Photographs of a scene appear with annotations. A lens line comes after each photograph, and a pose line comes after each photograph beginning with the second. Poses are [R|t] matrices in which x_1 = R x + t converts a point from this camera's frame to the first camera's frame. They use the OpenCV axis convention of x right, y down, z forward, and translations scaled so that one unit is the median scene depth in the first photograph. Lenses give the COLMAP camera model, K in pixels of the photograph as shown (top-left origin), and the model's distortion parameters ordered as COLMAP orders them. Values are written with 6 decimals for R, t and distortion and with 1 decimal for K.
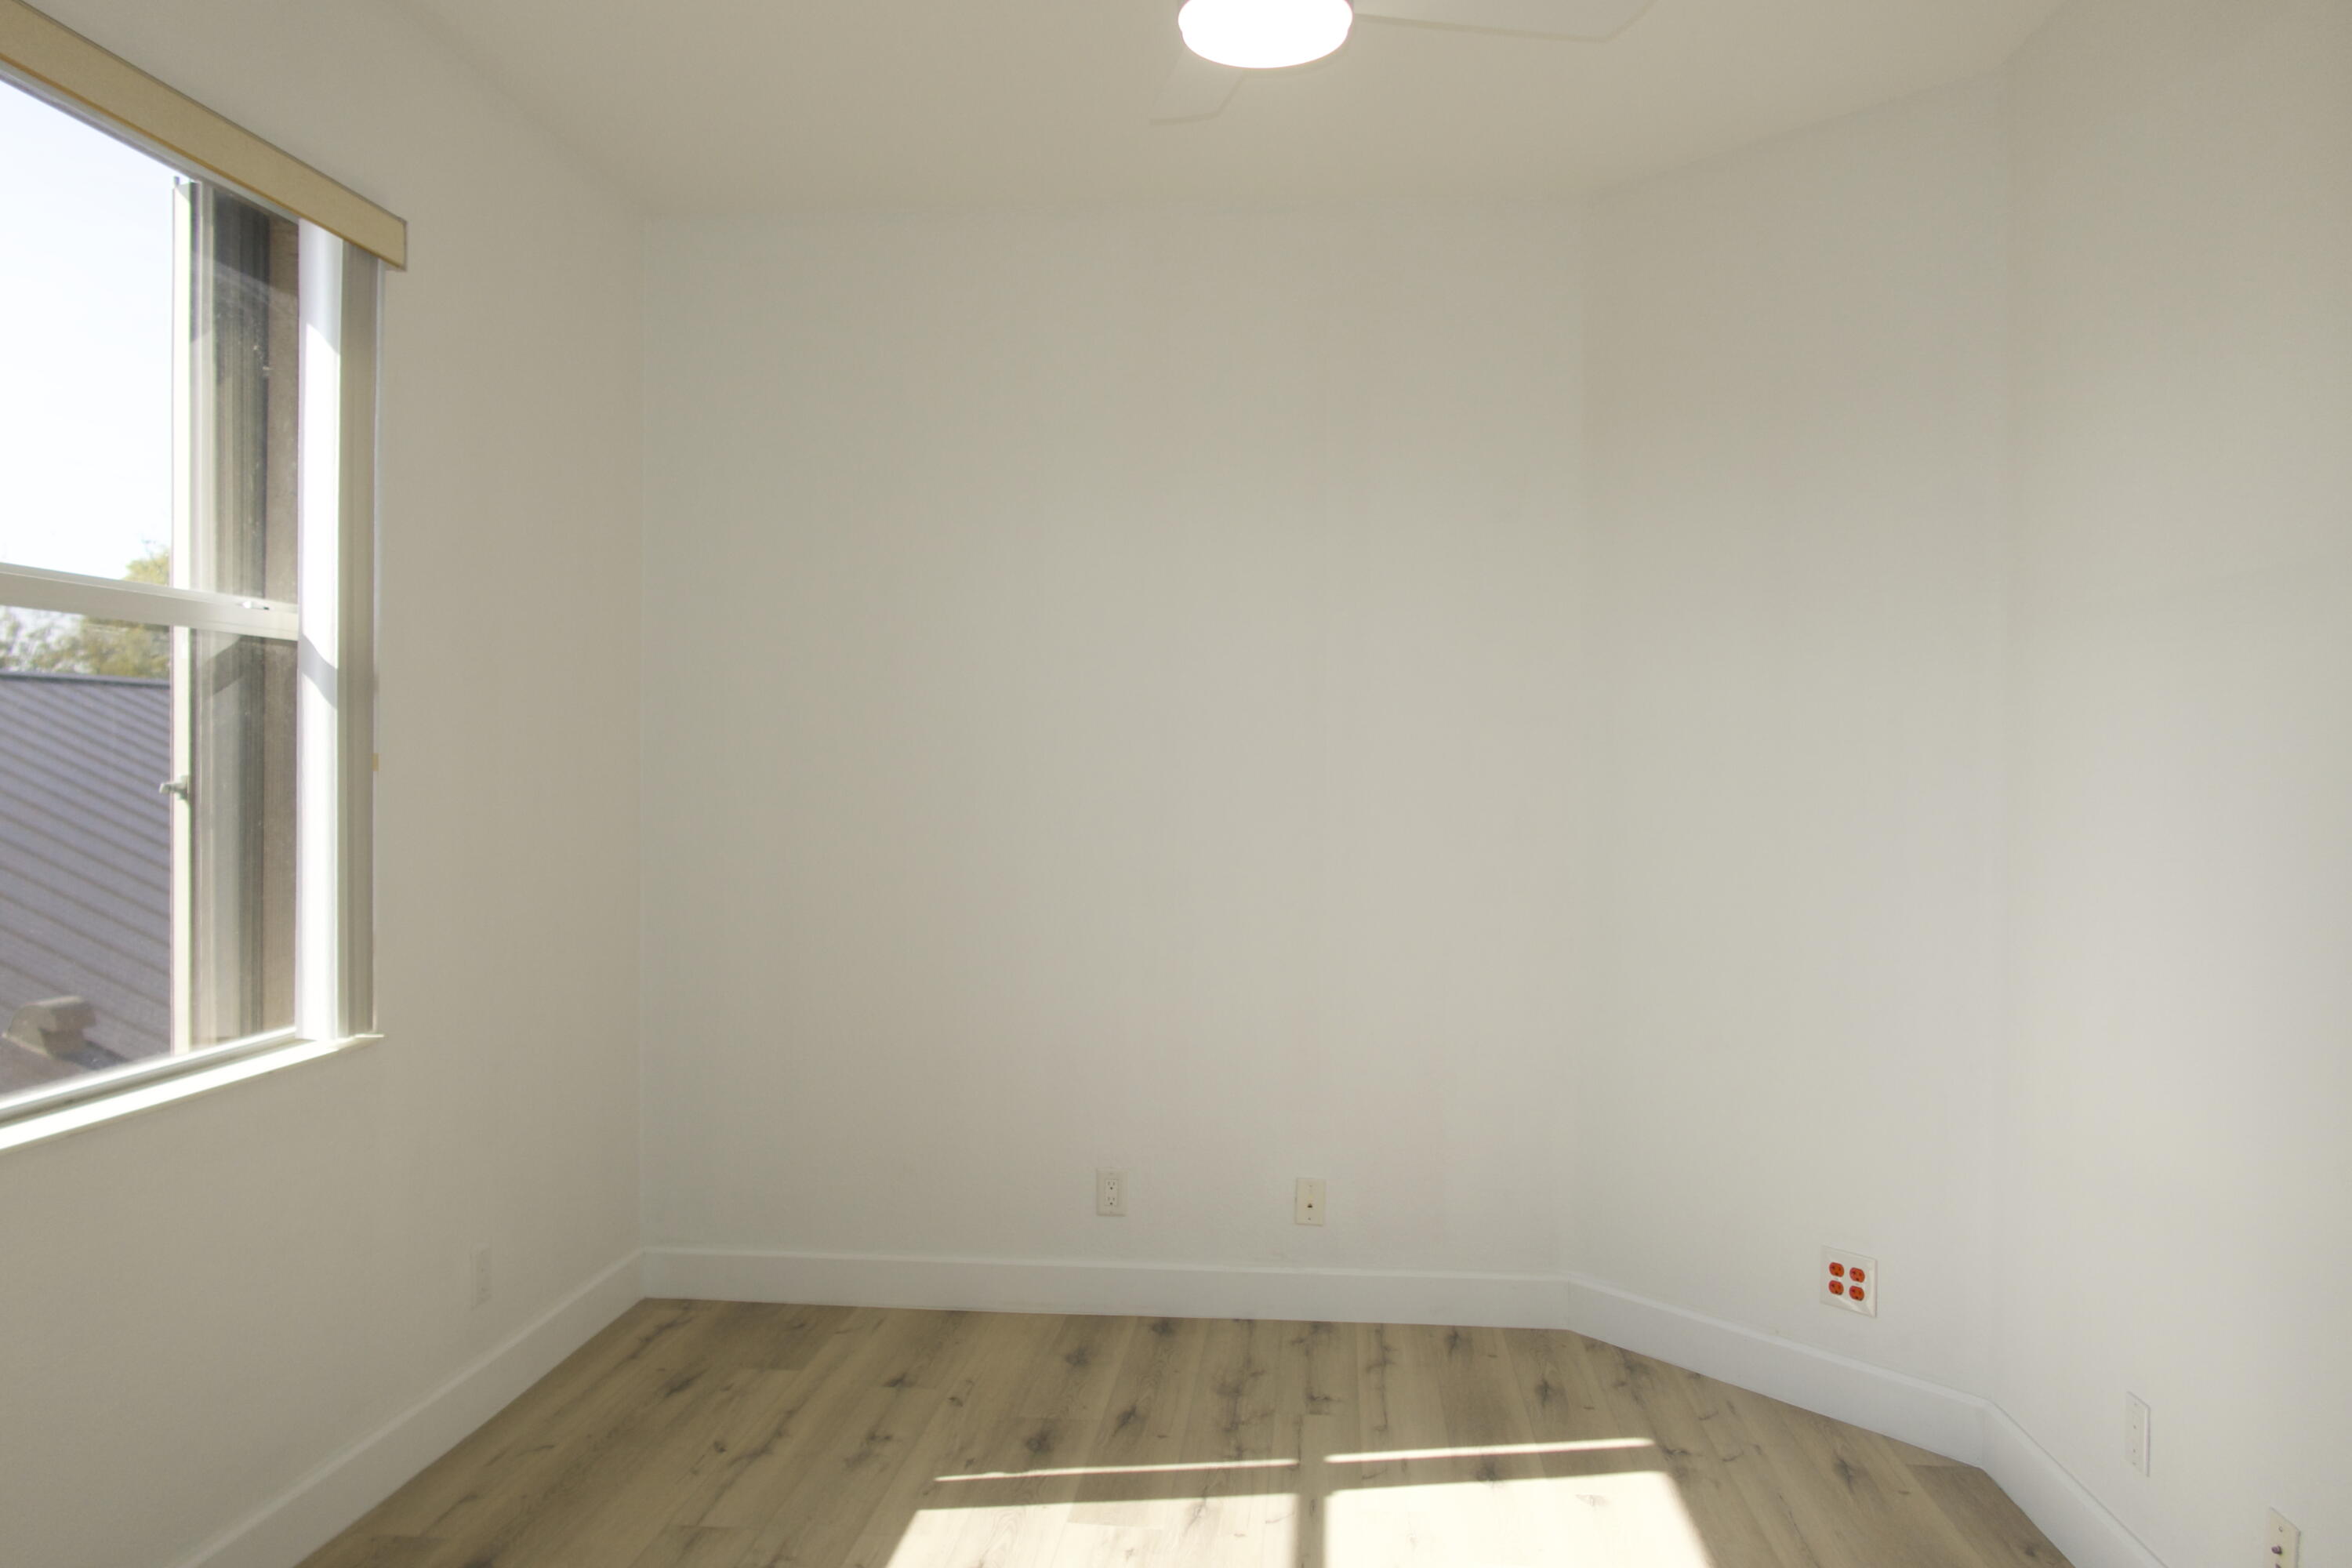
lens RADIAL K [[1616.5, 0, 1189.8], [0, 1616.5, 777.6], [0, 0, 1]] dist [-0.033327, 0.024560]
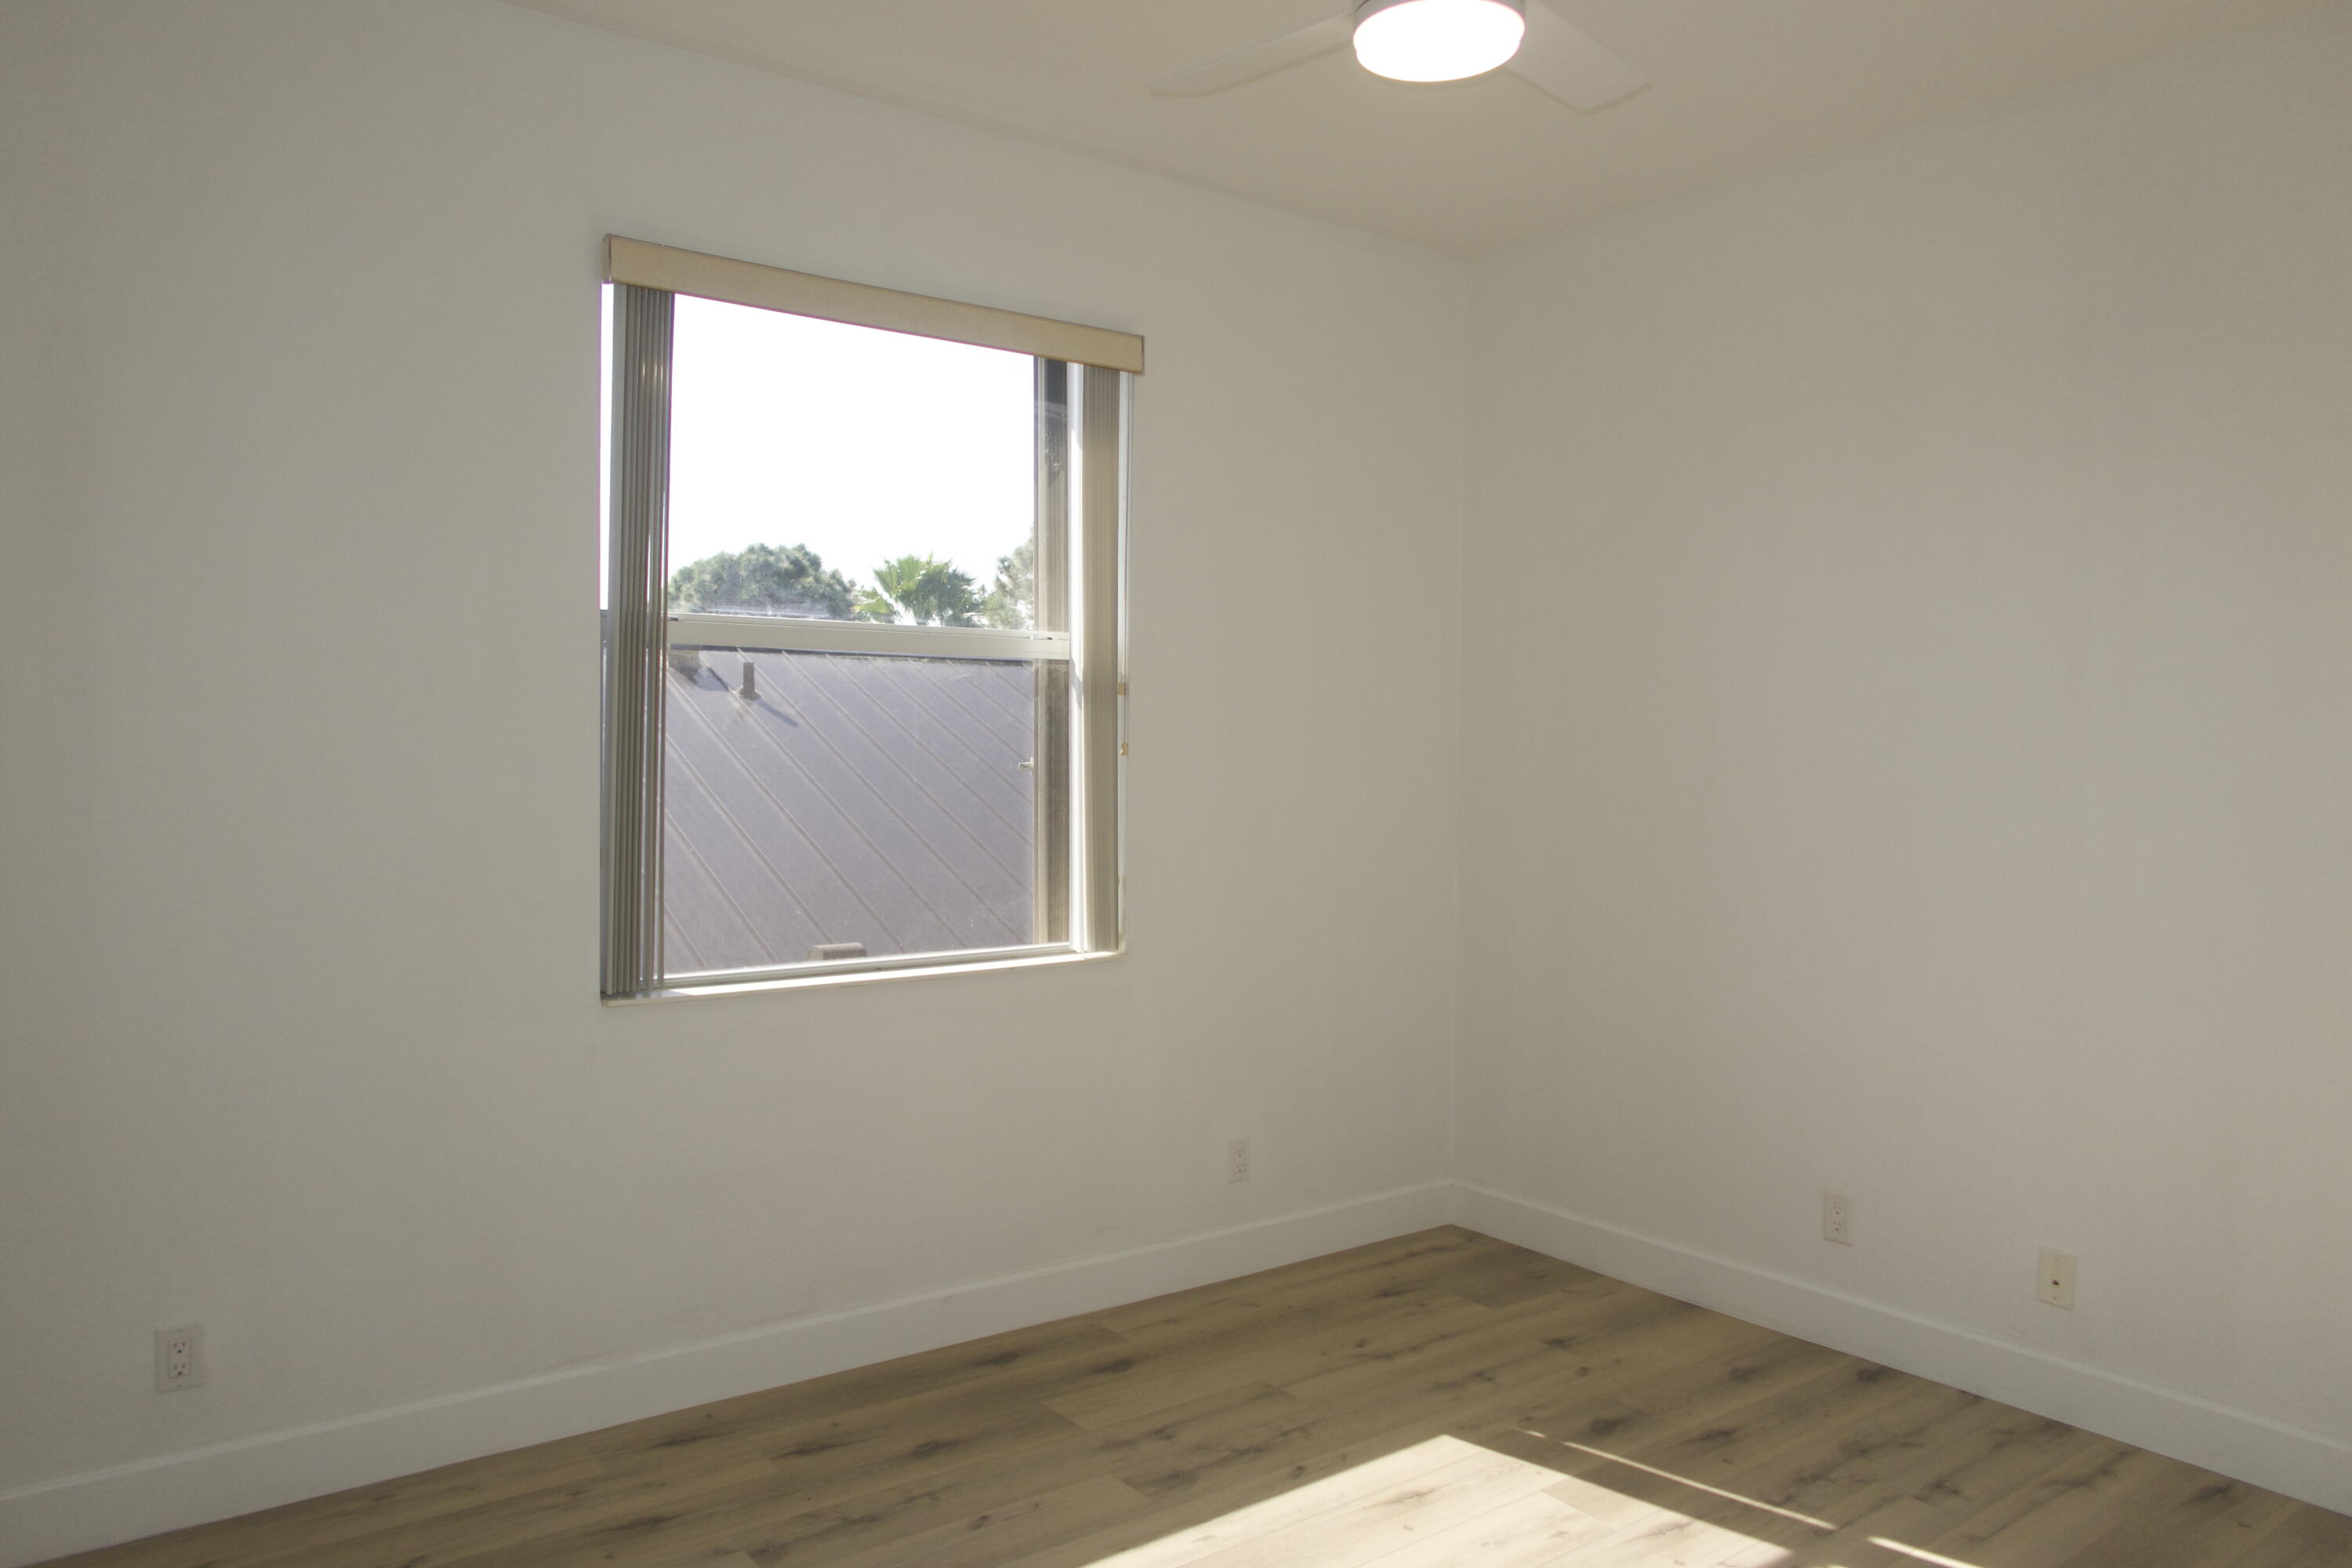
lens RADIAL K [[1616.5, 0, 1189.8], [0, 1616.5, 777.6], [0, 0, 1]] dist [-0.033327, 0.024560]
pose [[0.674585, 0.019214, -0.737947, 0.453942], [-0.012878, 0.999815, 0.014259, -0.005839], [0.738085, -0.000116, 0.674708, 0.118978]]
